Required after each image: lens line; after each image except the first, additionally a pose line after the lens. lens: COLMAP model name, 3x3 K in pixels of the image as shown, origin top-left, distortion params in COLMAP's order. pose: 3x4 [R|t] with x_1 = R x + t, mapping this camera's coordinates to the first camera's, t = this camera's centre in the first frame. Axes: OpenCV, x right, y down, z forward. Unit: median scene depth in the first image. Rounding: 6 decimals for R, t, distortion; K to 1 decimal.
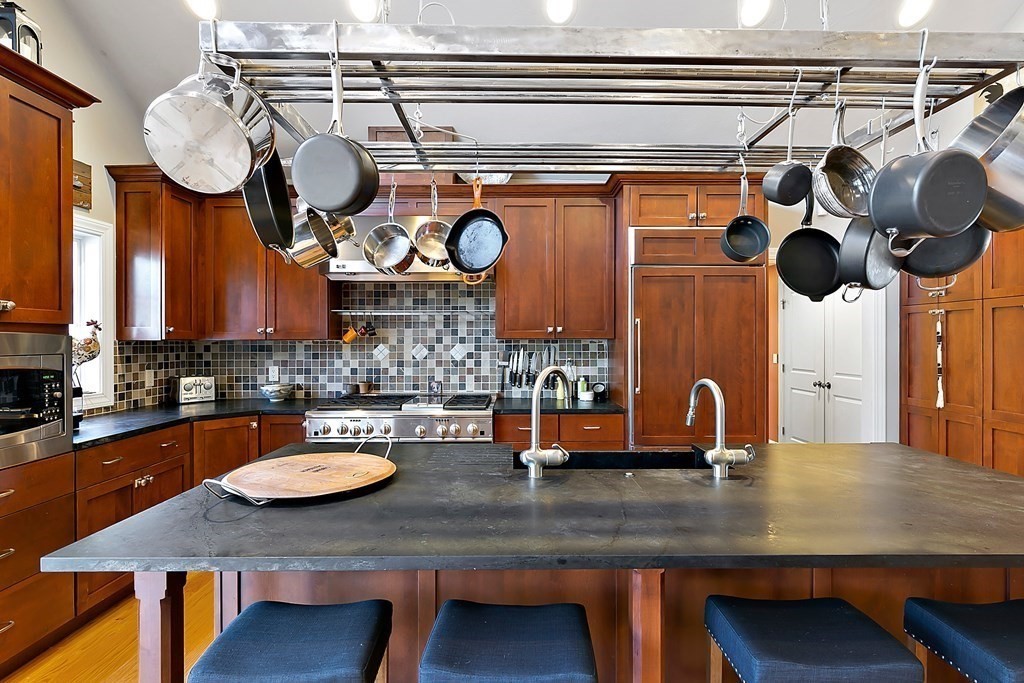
lens RADIAL K [[512.2, 0, 515.5], [0, 512.2, 340.8], [0, 0, 1]] dist [0.002137, 0.000016]
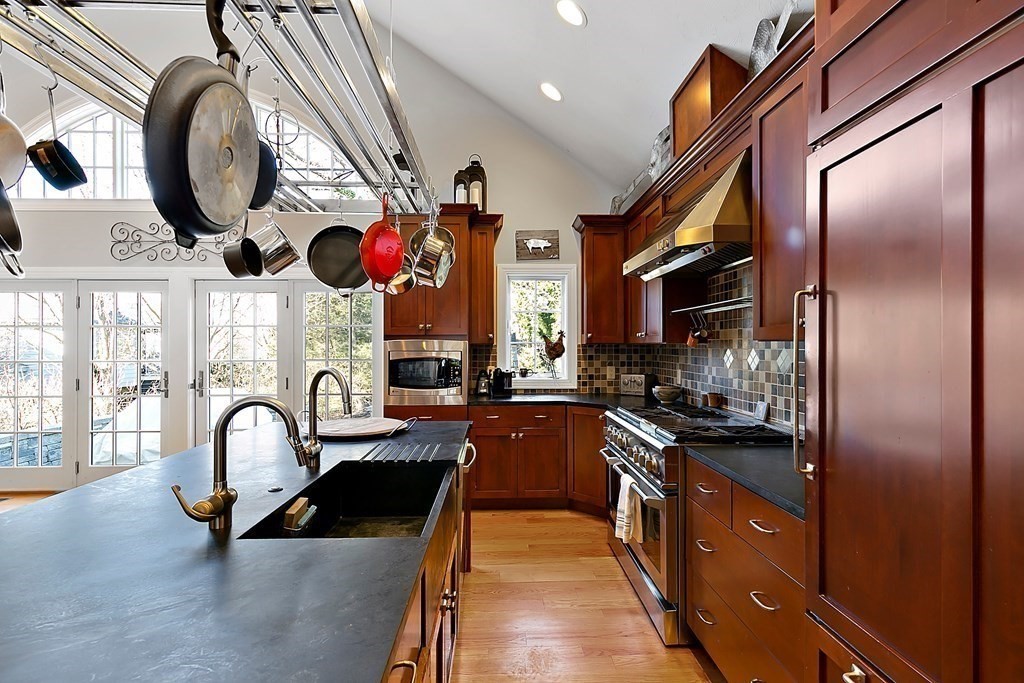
lens RADIAL K [[512.2, 0, 512.5], [0, 512.2, 343.0], [0, 0, 1]] dist [0.002137, 0.000016]
pose [[0.015011, -0.002245, -0.999885, 0.611141], [-0.000653, 0.999997, -0.002255, -0.000299], [0.999887, 0.000687, 0.015010, 0.739714]]
